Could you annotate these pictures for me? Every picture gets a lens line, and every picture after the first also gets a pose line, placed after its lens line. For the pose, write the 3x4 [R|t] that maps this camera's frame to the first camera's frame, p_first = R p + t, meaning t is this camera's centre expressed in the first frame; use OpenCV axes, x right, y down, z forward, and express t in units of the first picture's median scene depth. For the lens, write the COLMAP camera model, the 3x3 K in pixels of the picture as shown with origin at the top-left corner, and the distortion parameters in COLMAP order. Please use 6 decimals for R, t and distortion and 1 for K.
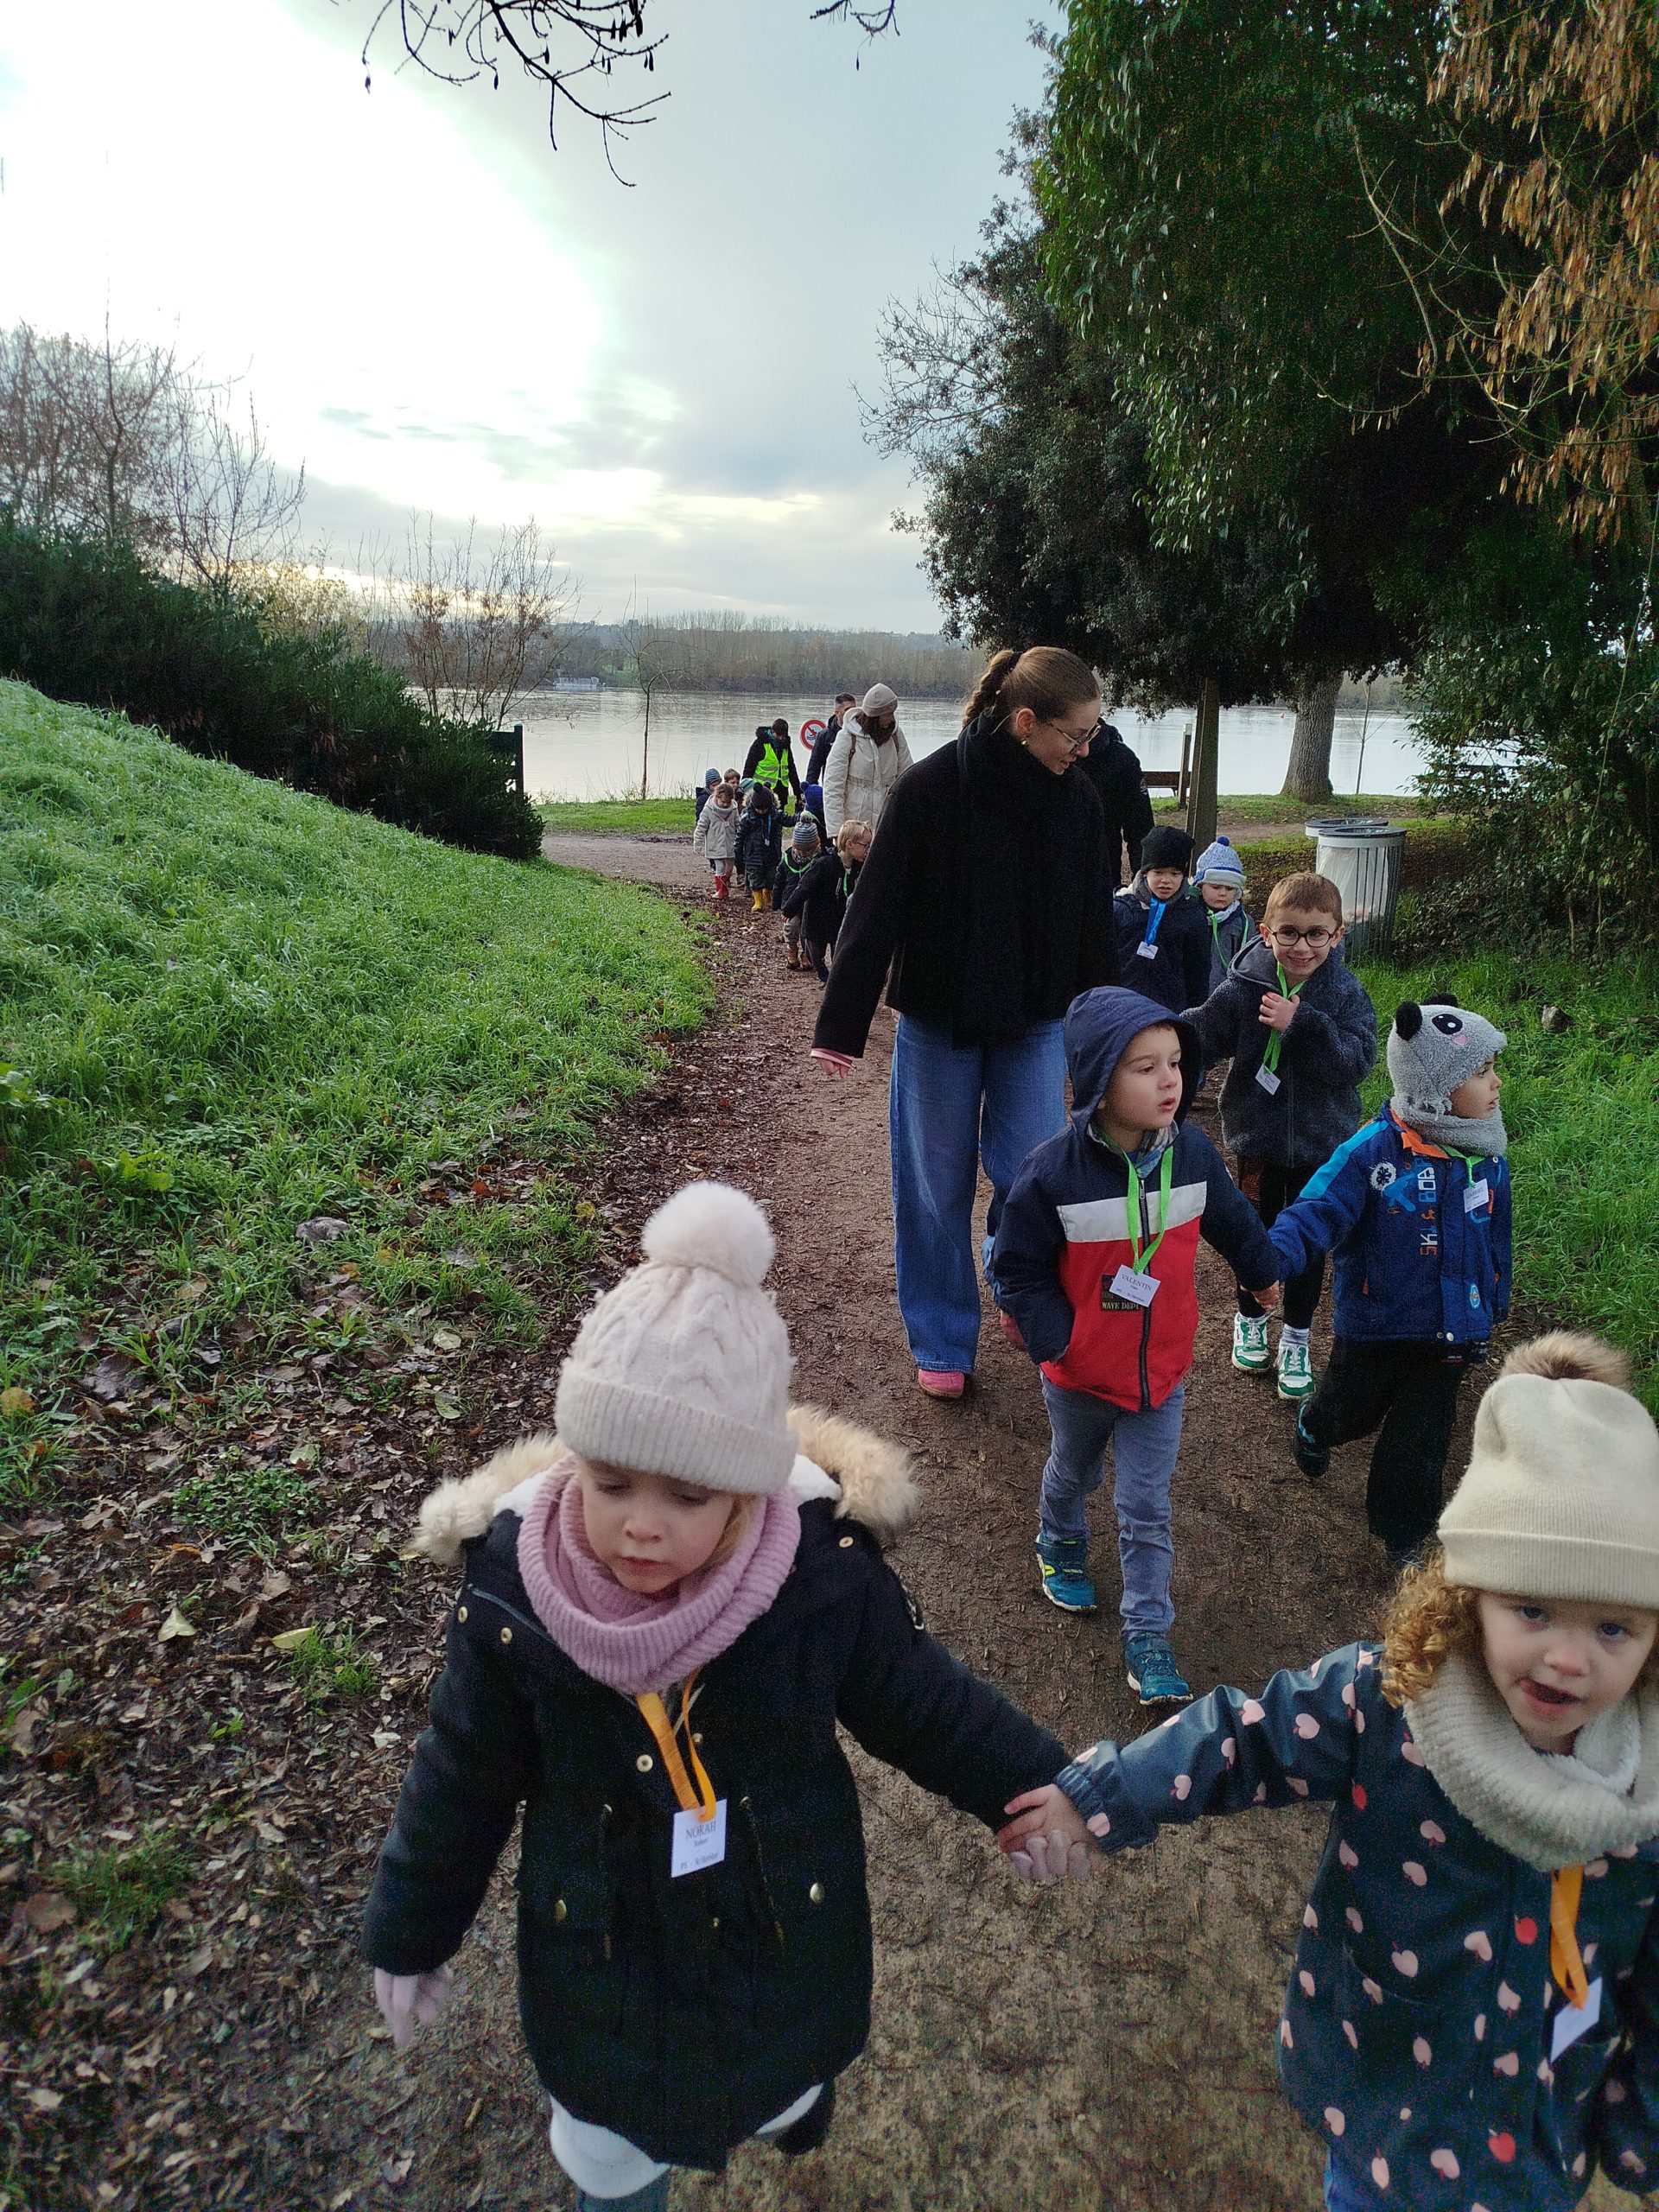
lens RADIAL K [[1525.1, 0, 826.6], [0, 1525.1, 1105.0], [0, 0, 1]] dist [0.018198, -0.004642]
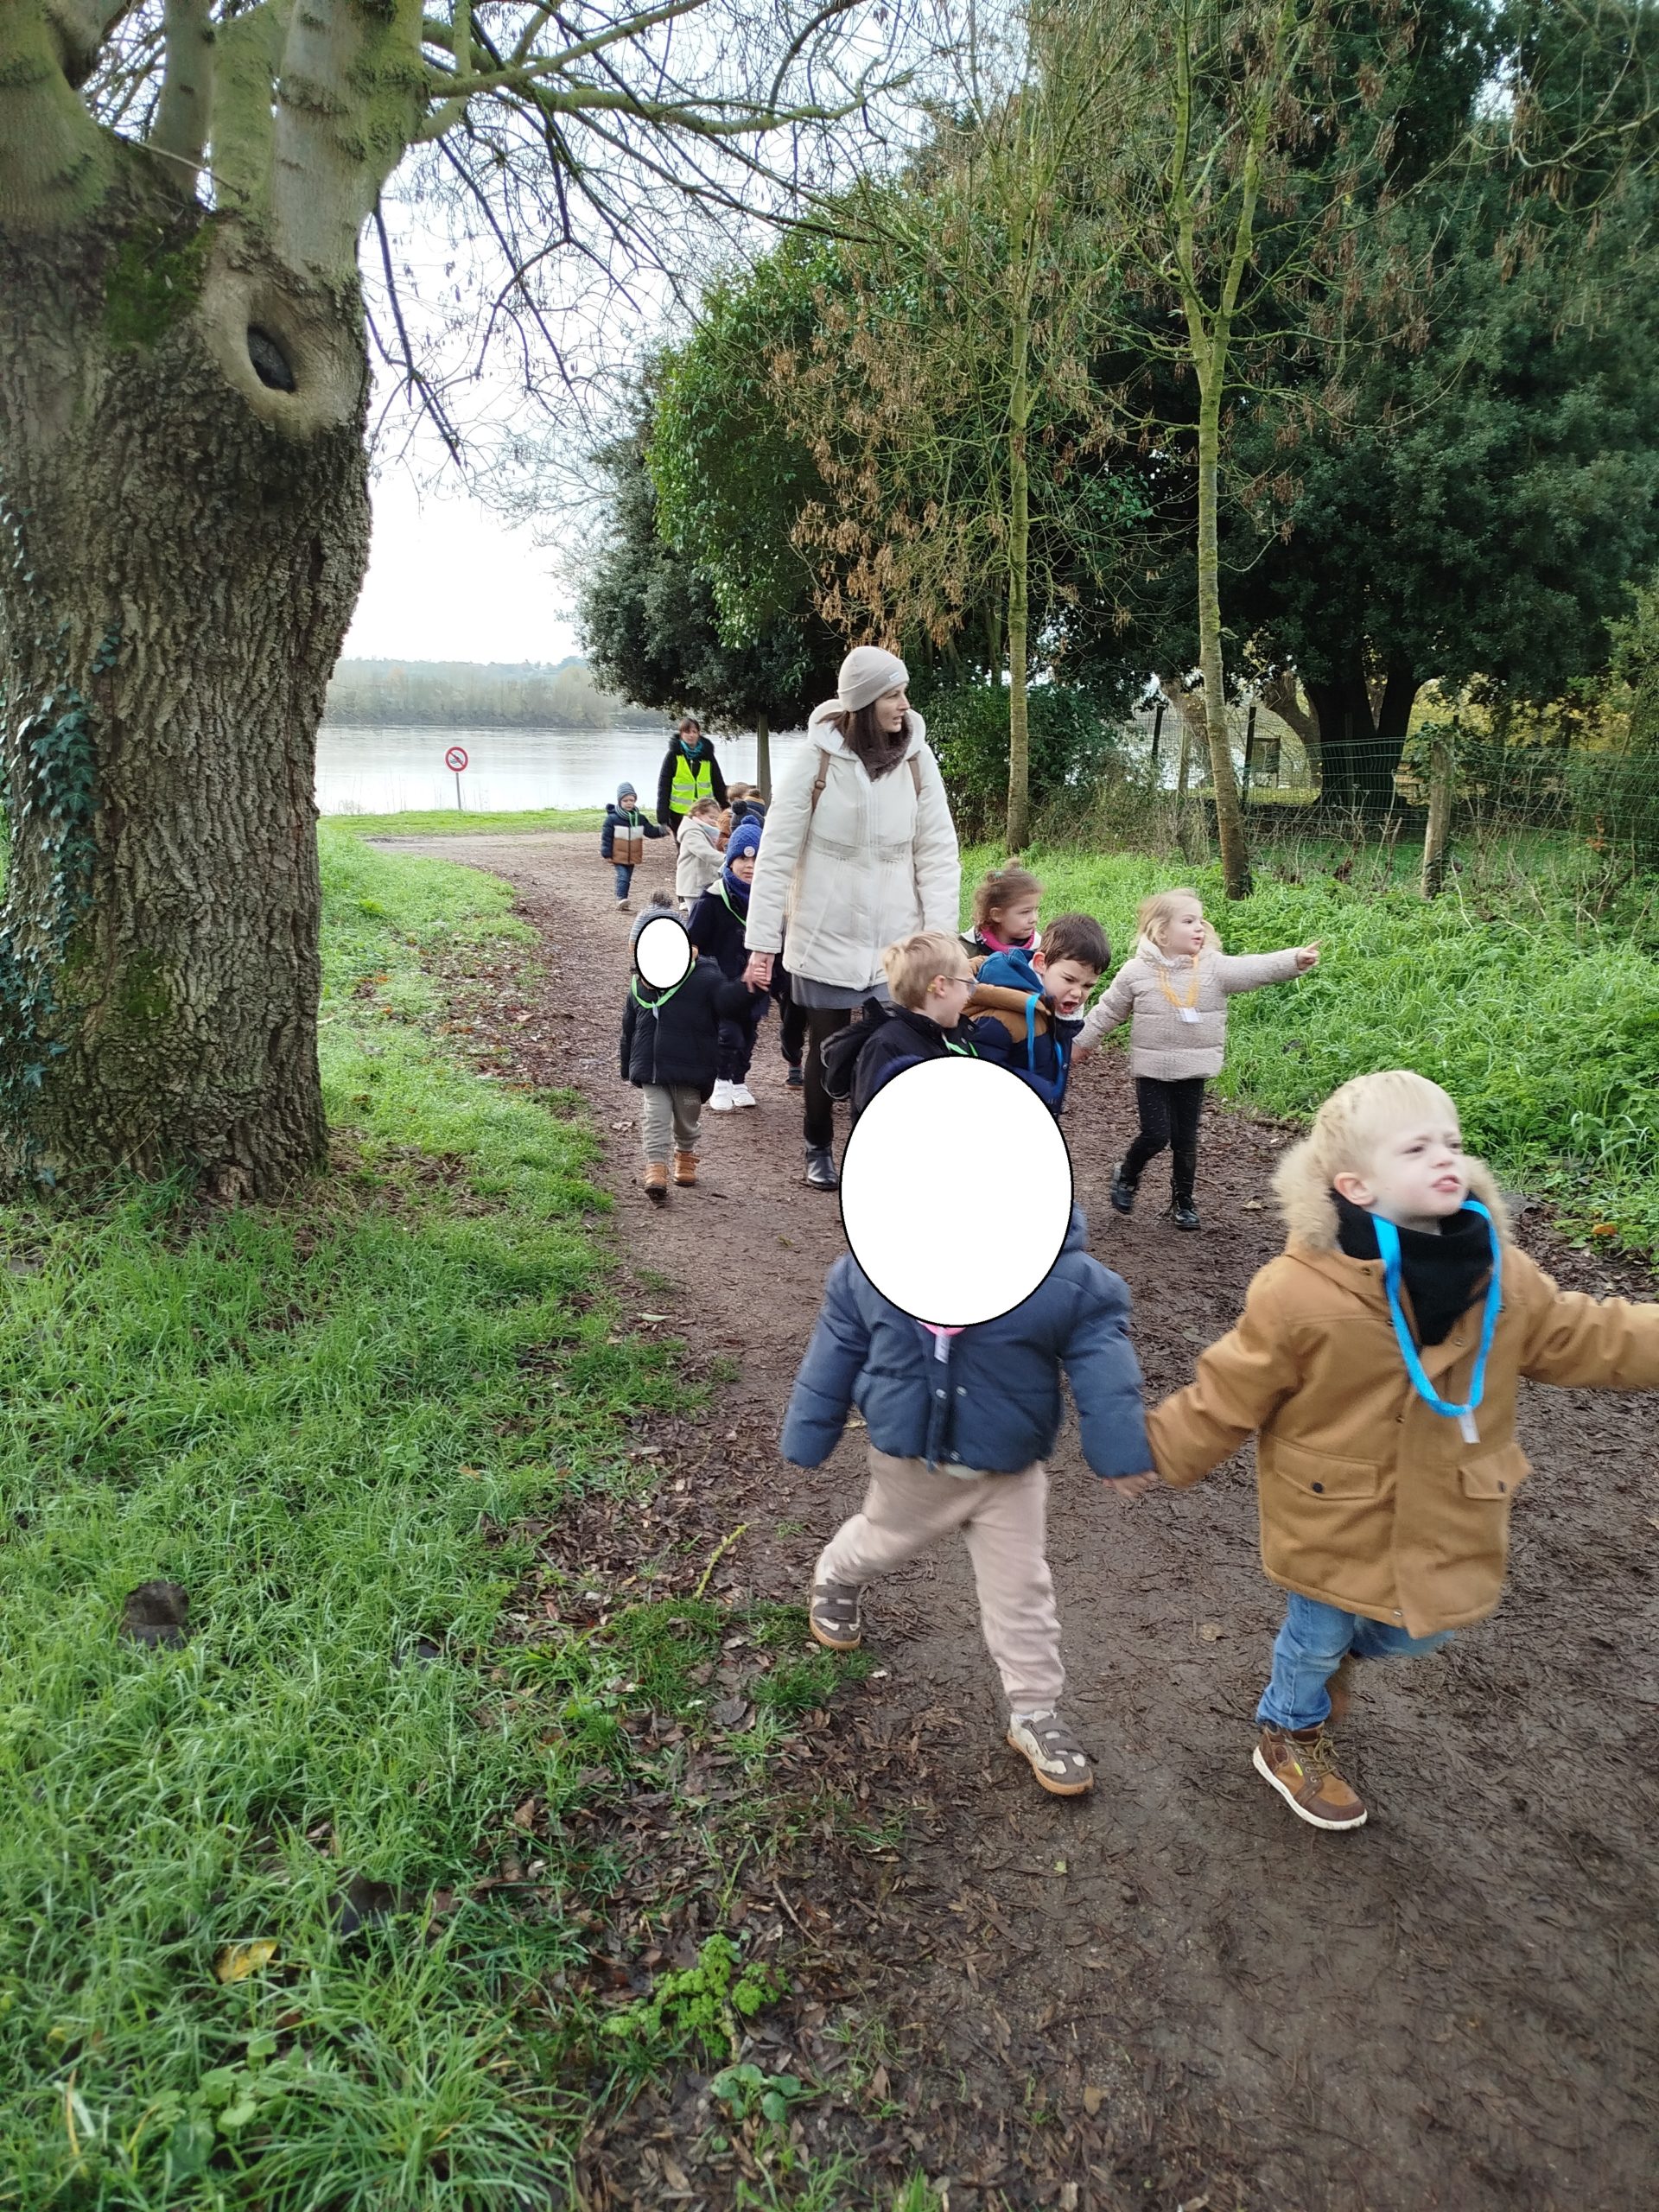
lens RADIAL K [[1525.1, 0, 830.4], [0, 1525.1, 1107.4], [0, 0, 1]] dist [0.018198, -0.004642]
pose [[0.965371, -0.072548, 0.250589, -0.126286], [0.076611, 0.997040, -0.006484, 0.166919], [-0.249377, 0.025457, 0.968072, -0.630572]]
